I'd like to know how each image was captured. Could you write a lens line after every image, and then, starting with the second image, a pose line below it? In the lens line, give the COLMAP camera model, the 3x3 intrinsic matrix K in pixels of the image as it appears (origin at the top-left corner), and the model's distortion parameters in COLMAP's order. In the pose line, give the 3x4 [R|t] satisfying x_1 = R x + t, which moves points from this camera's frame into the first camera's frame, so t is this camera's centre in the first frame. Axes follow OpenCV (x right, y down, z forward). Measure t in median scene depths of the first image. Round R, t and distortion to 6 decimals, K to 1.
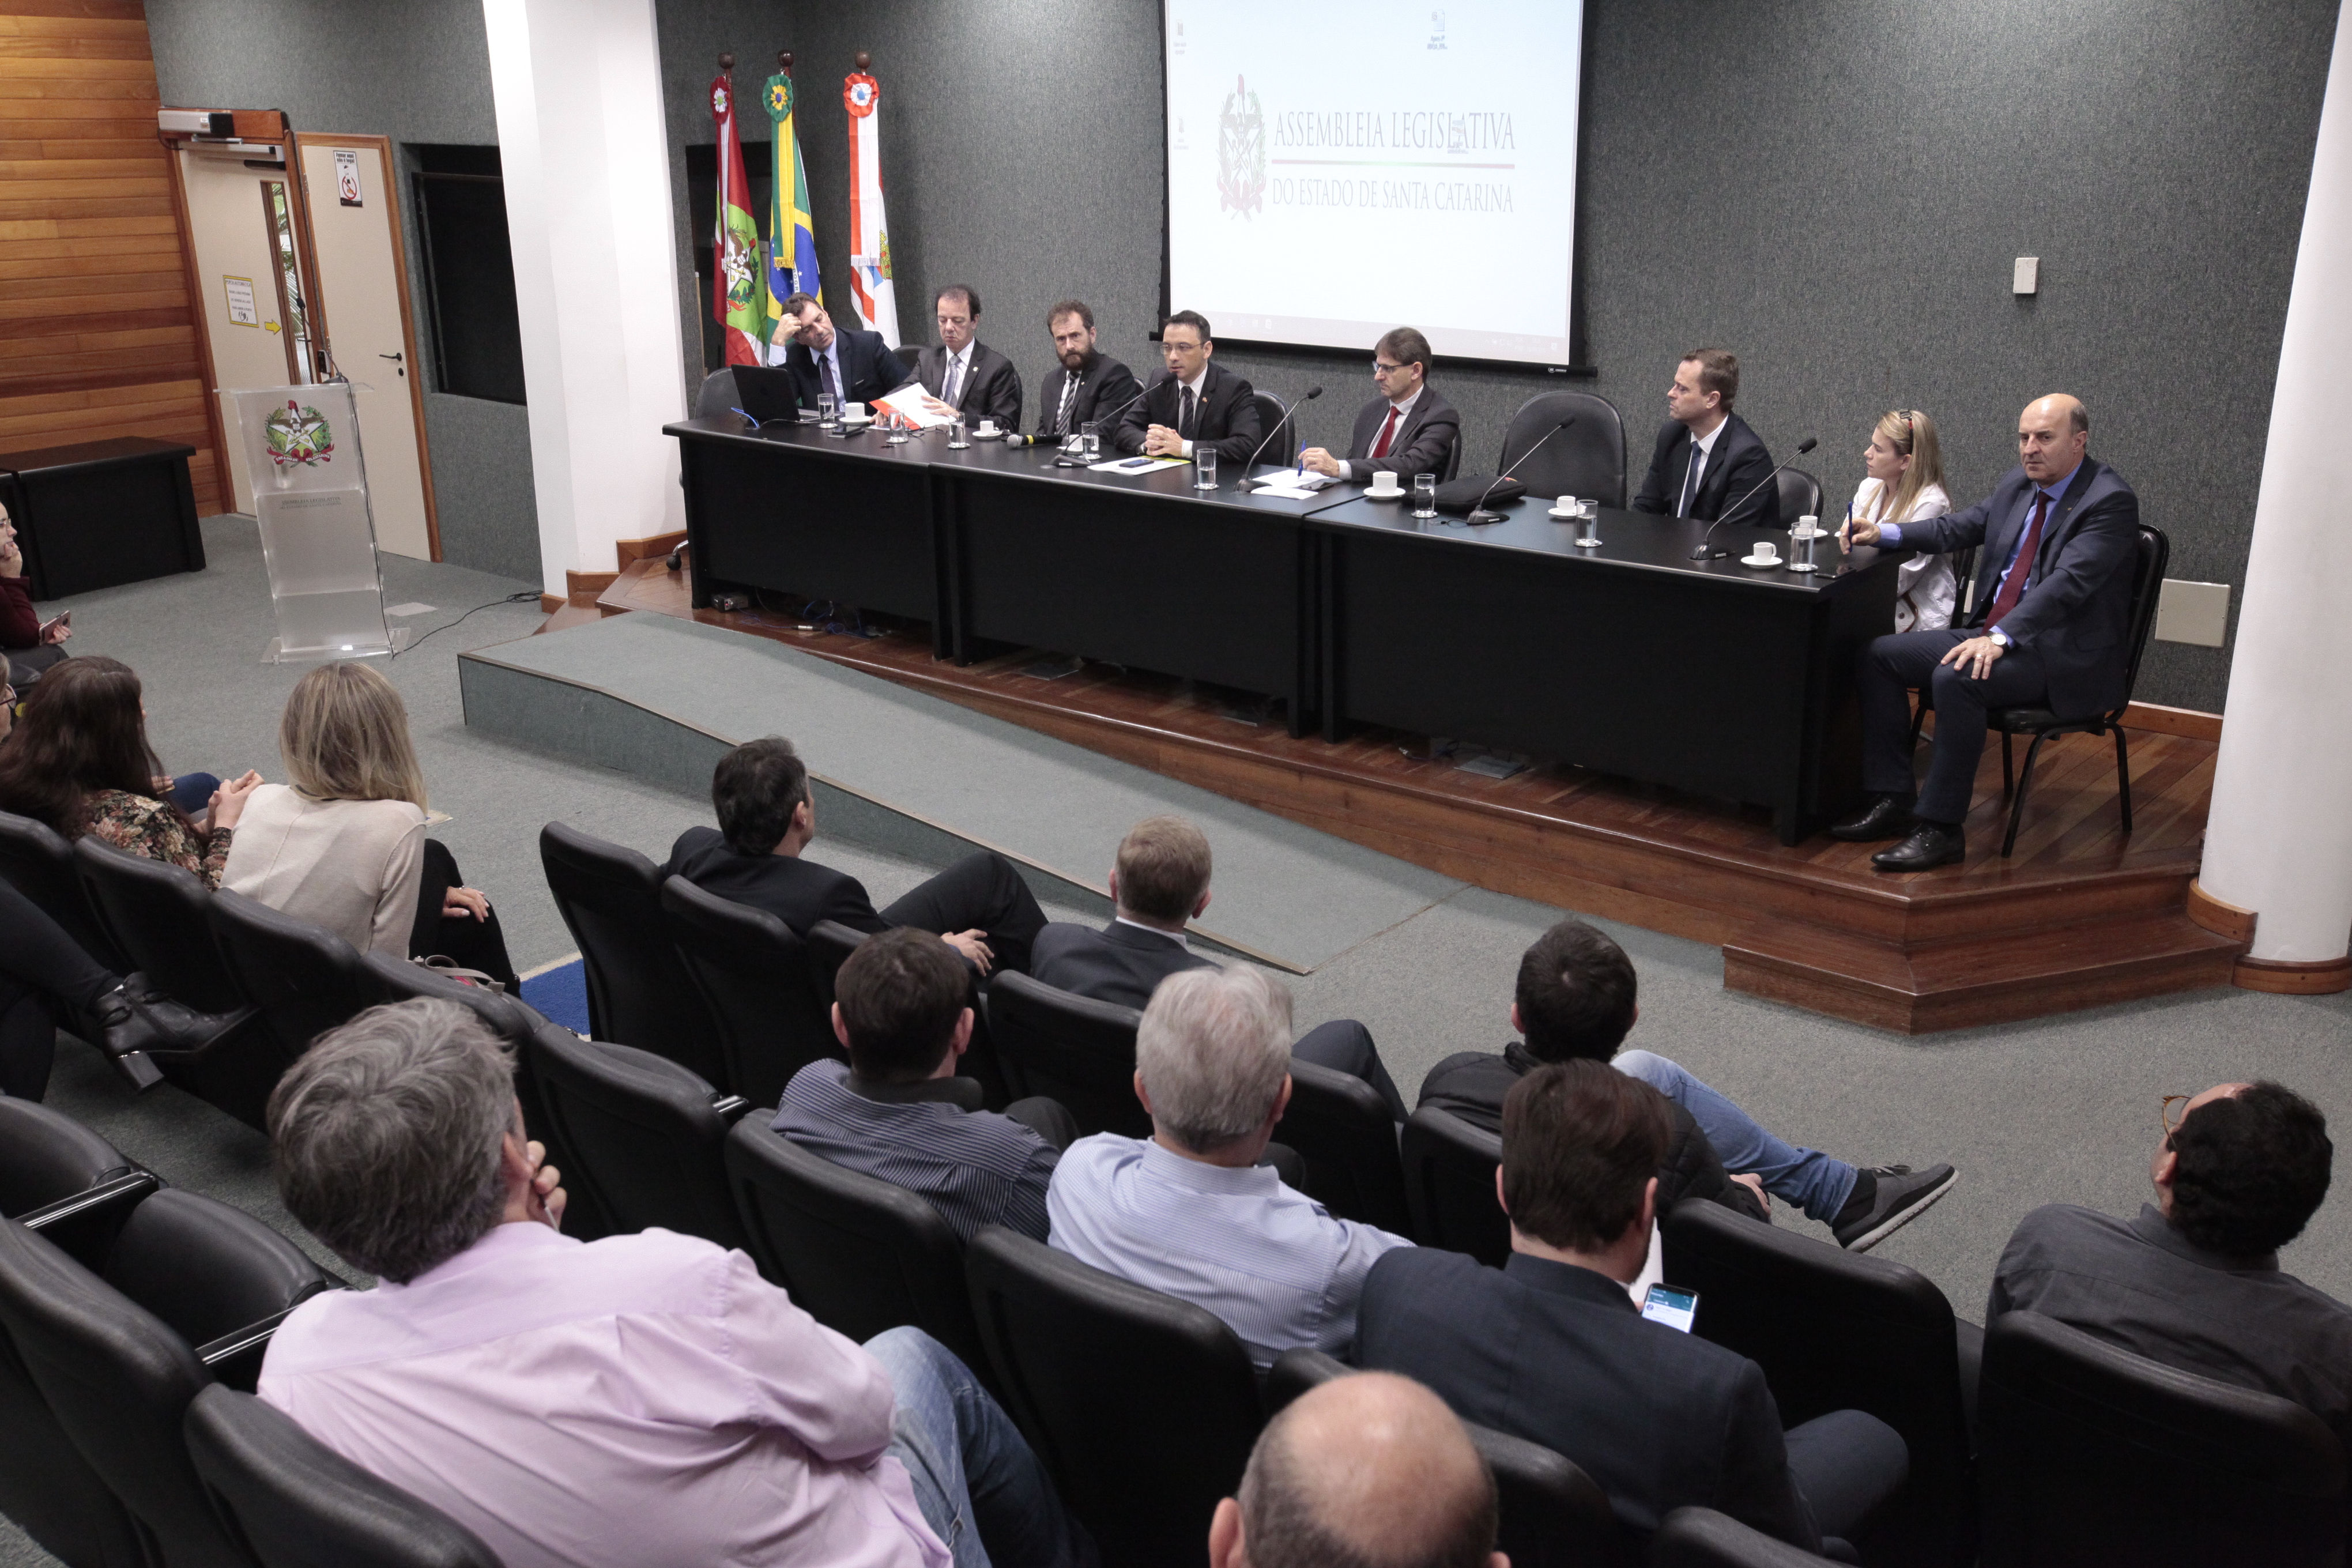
lens RADIAL K [[2219.0, 0, 1169.2], [0, 2219.0, 794.7], [0, 0, 1]] dist [0.039058, 0.000000]
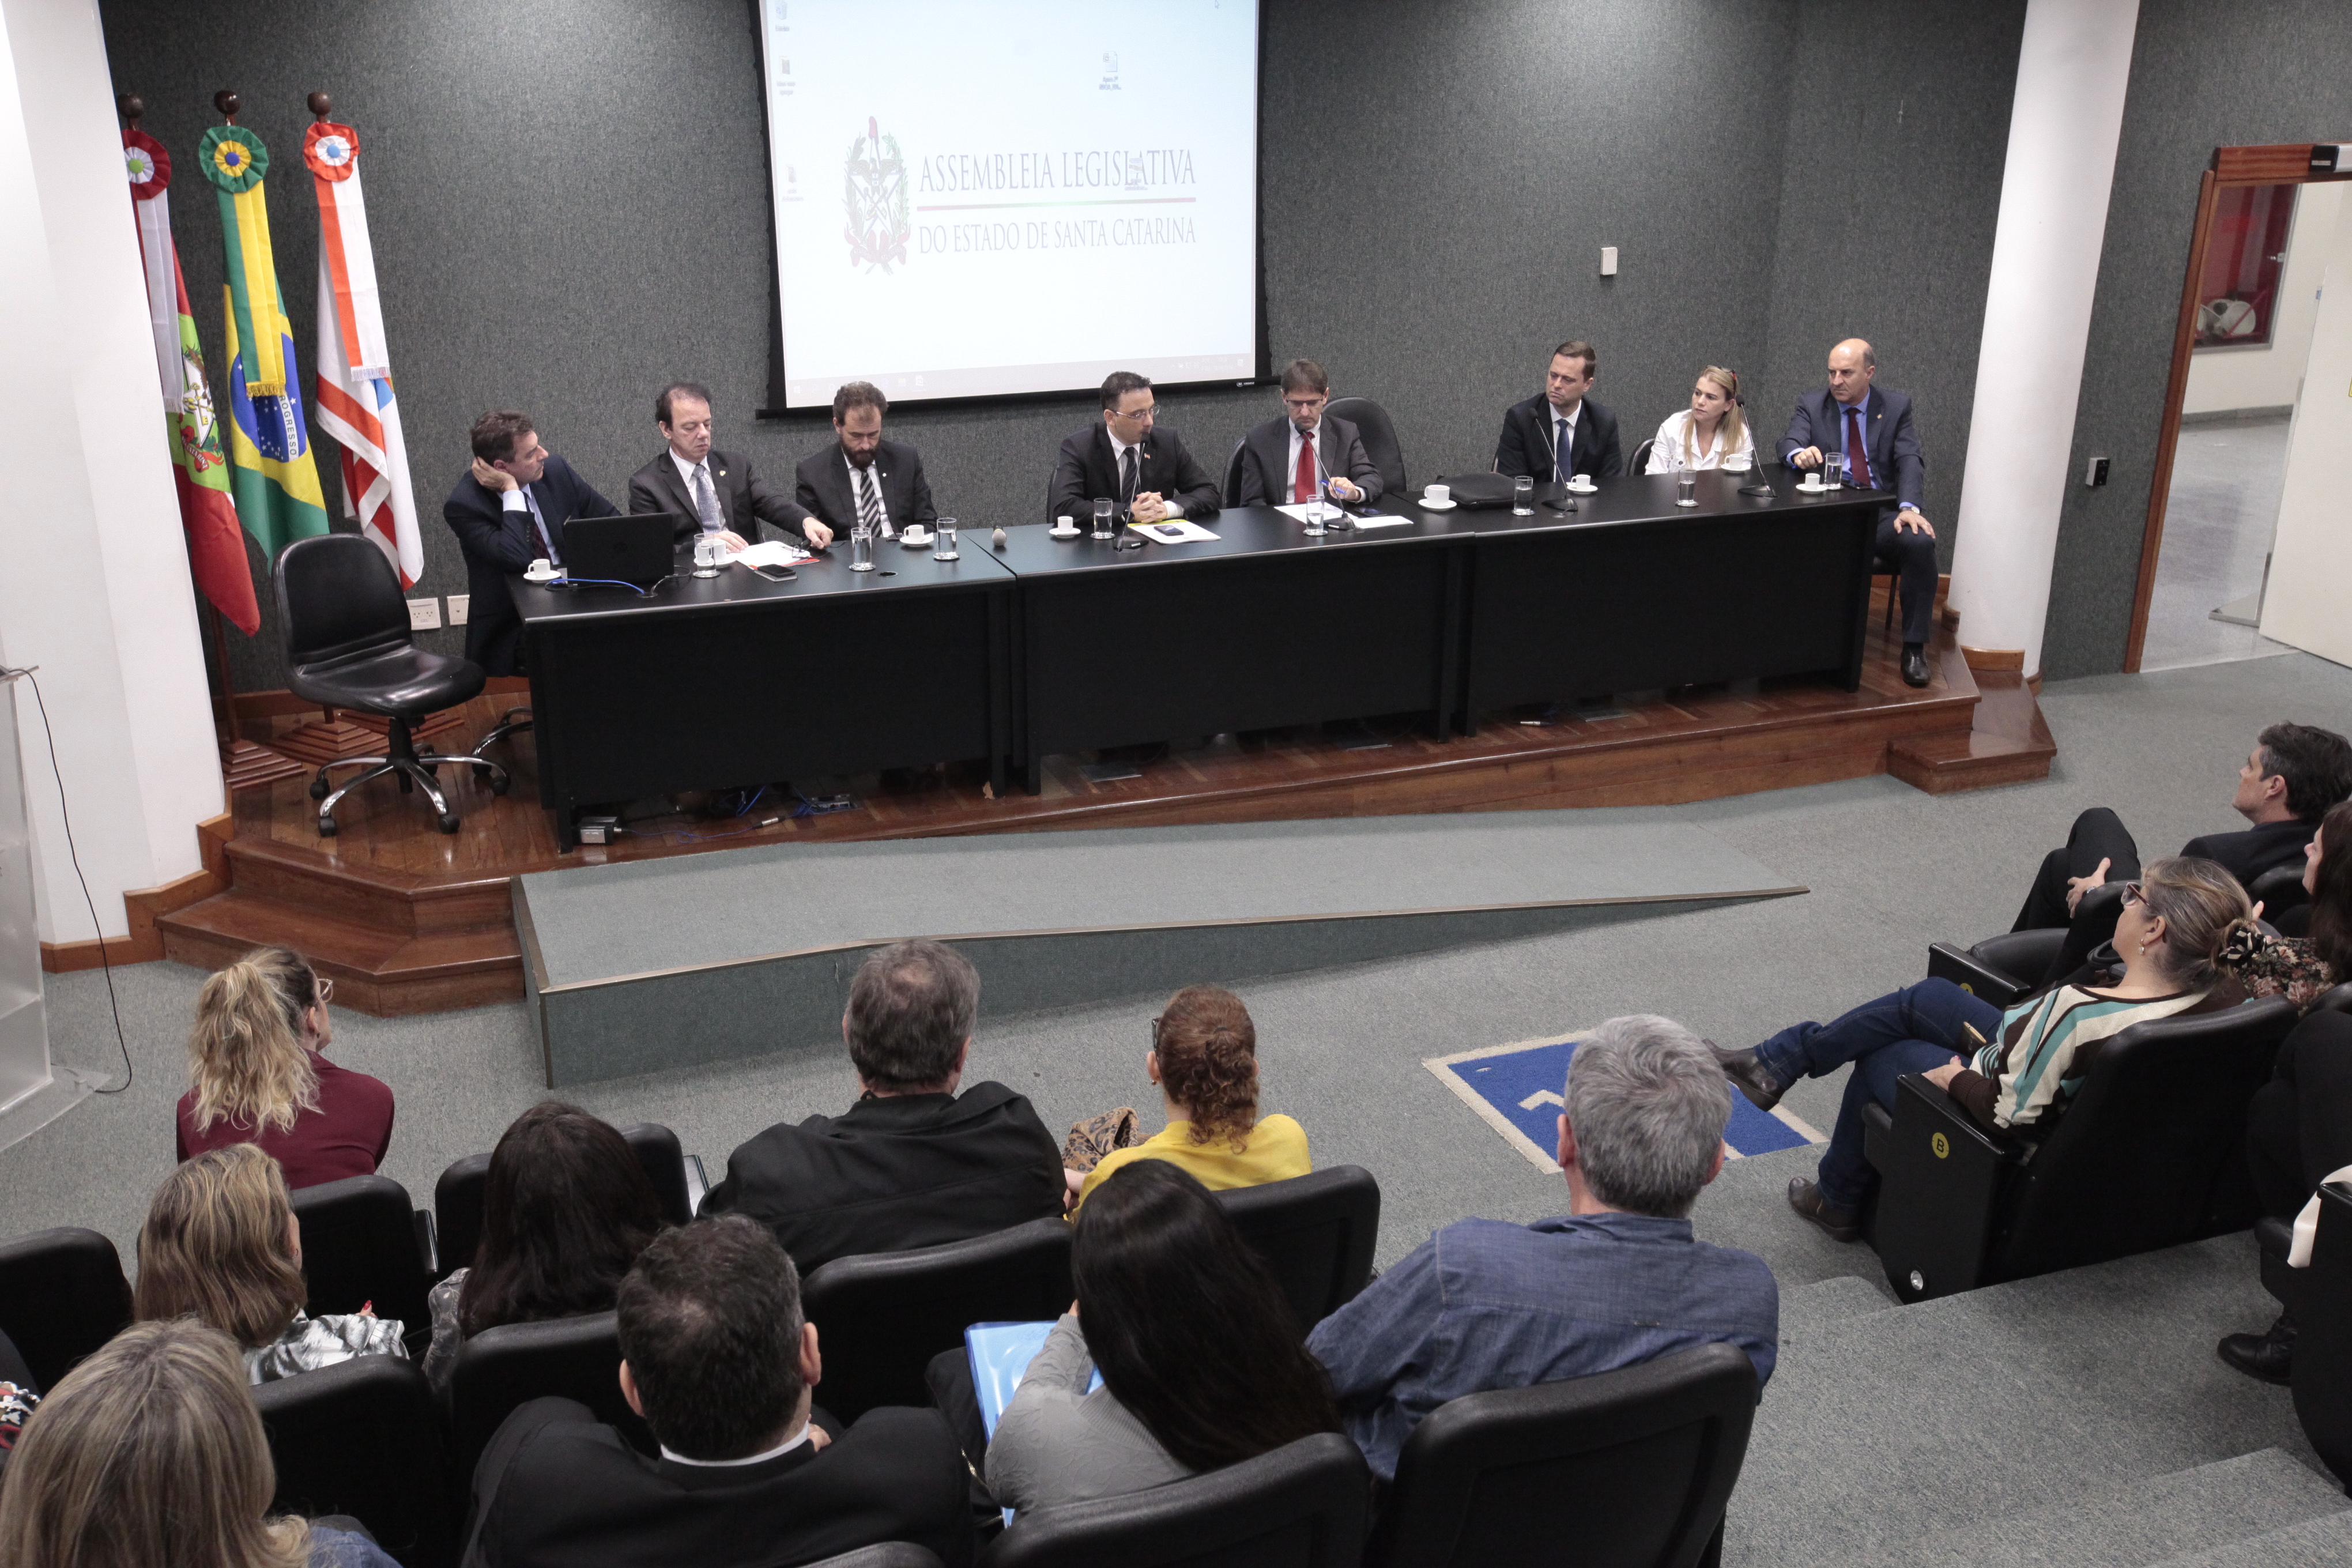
lens RADIAL K [[2219.0, 0, 1163.3], [0, 2219.0, 797.8], [0, 0, 1]] dist [0.039058, 0.000000]
pose [[0.494401, -0.281254, 0.822474, -0.842775], [0.266749, 0.949642, 0.164394, -0.198972], [-0.827292, 0.138118, 0.544528, 0.497521]]
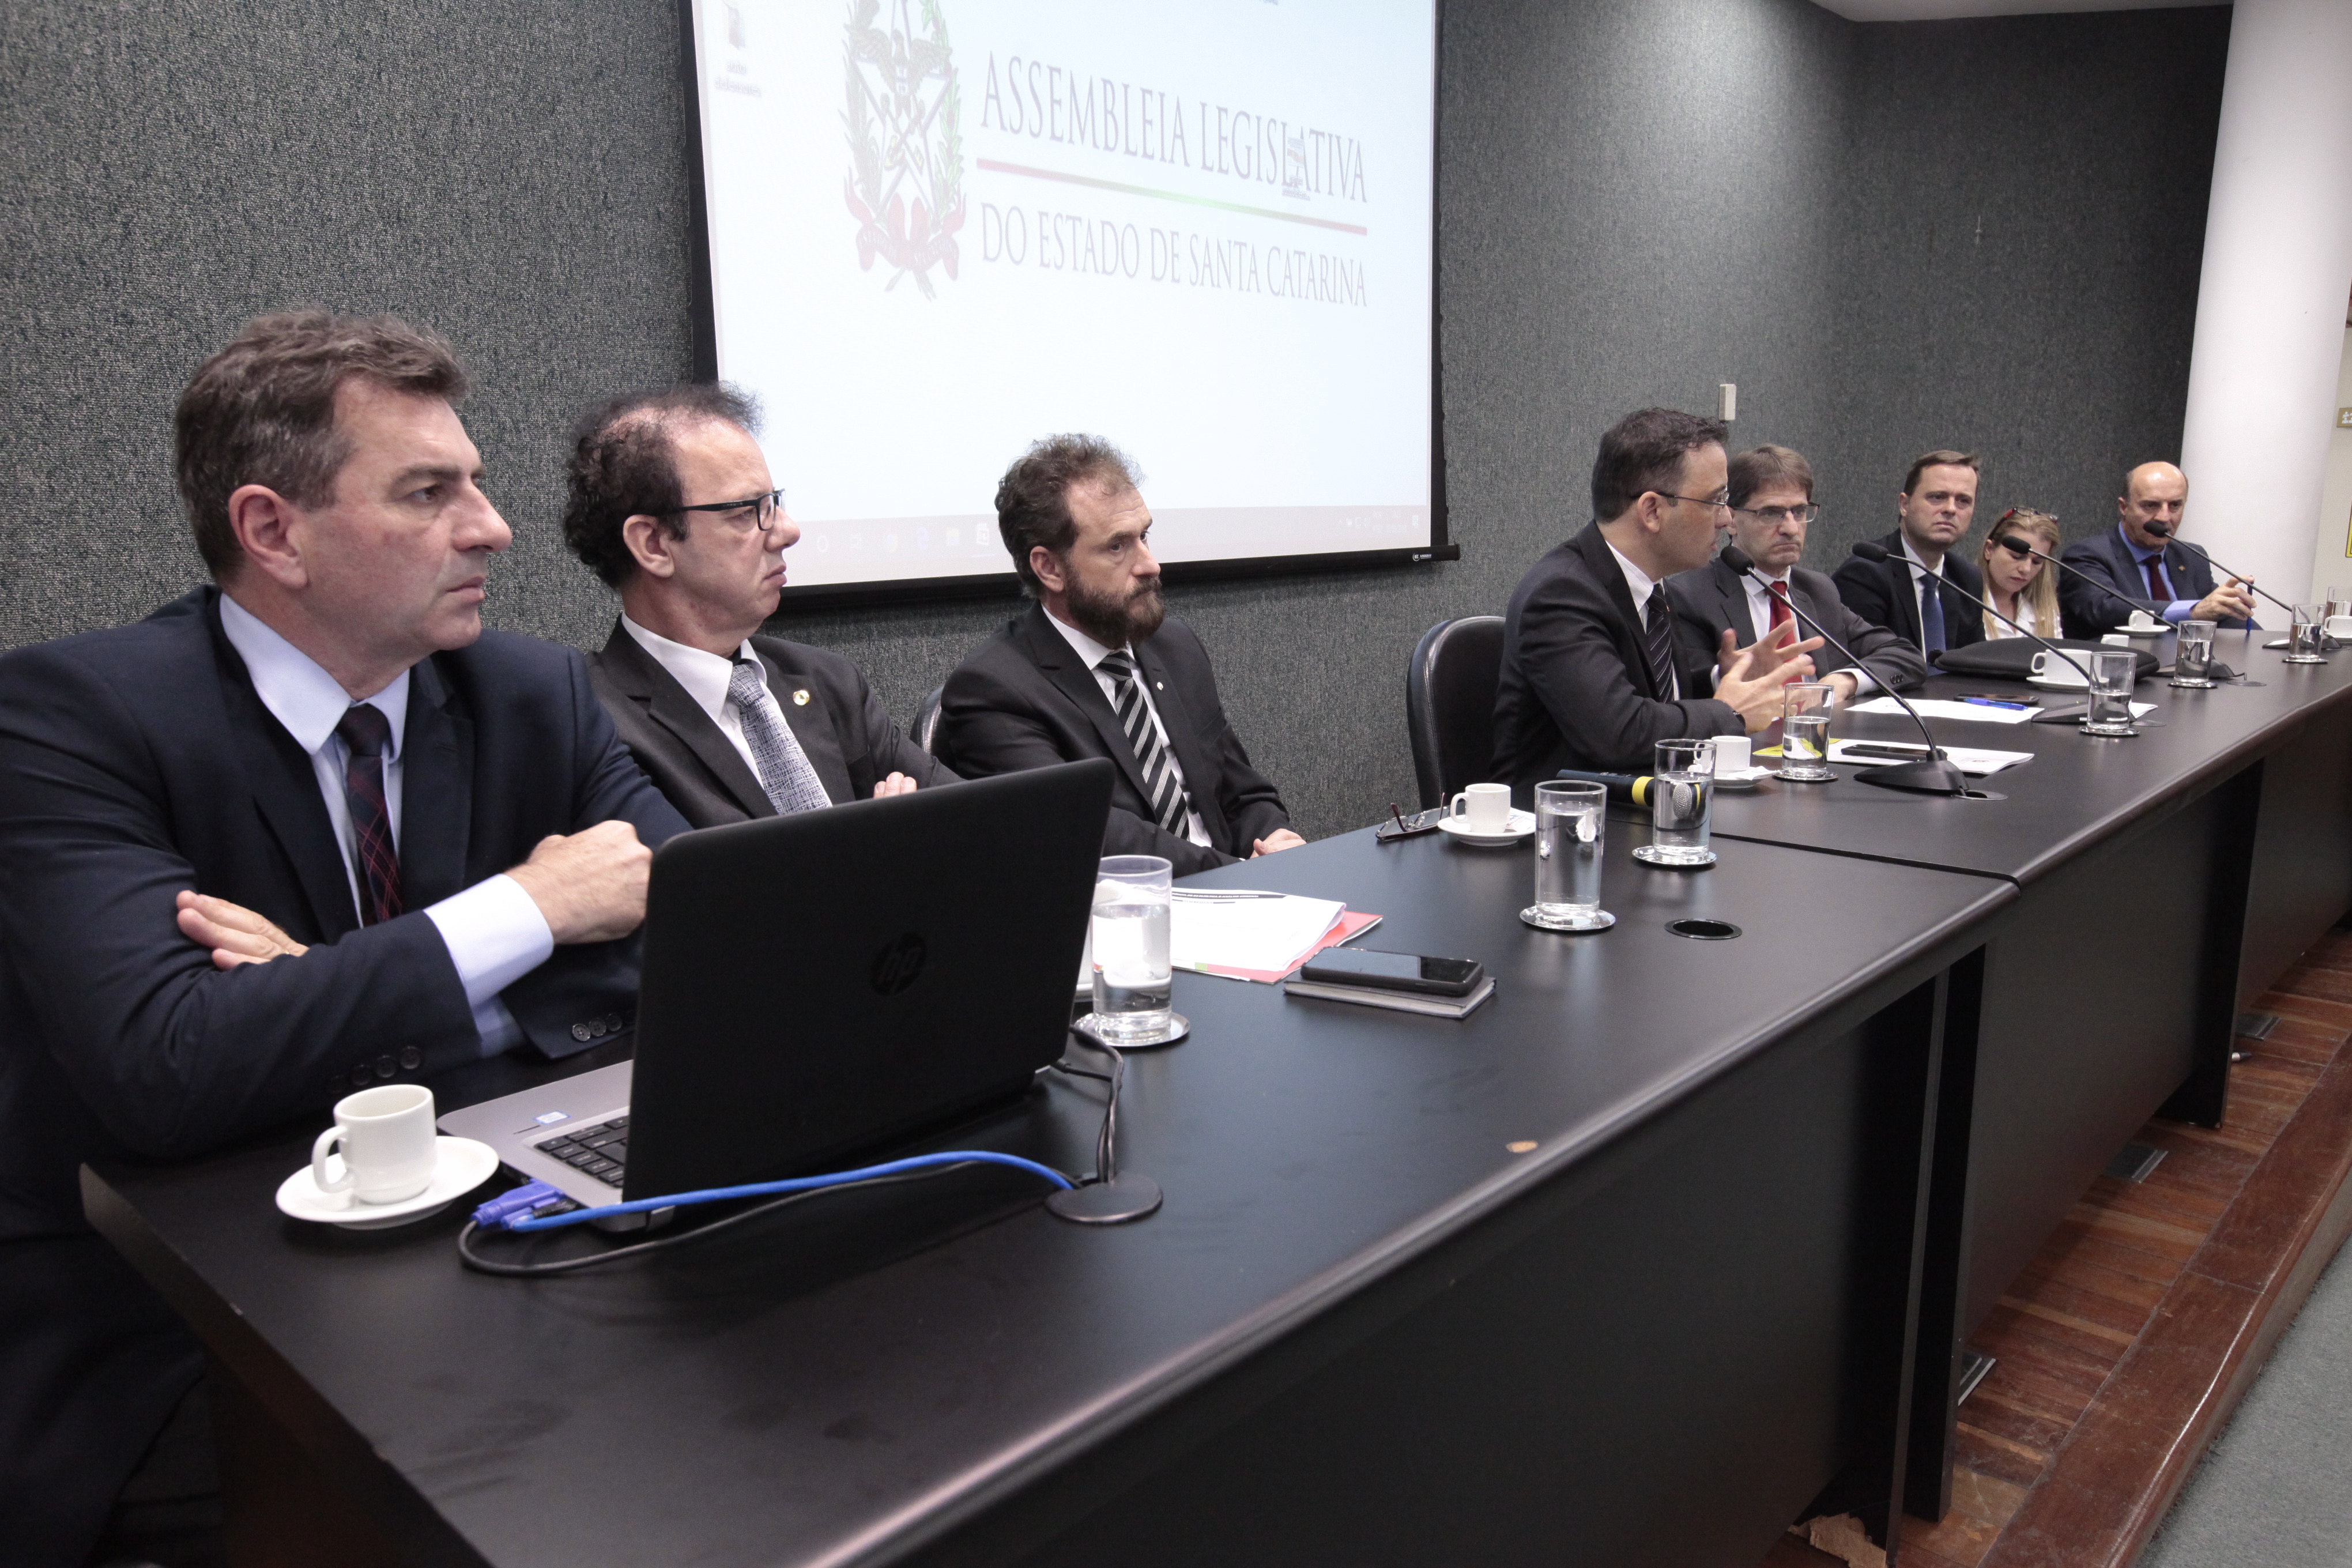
lens RADIAL K [[1620.5, 0, 1186.7], [0, 1620.5, 787.7], [0, 0, 1]] dist [-0.013137, 0.034502]
pose [[0.059512, -0.164029, 0.984659, -0.320019], [0.327270, 0.935094, 0.135992, -0.226918], [-0.943055, 0.314156, 0.109331, 1.095121]]
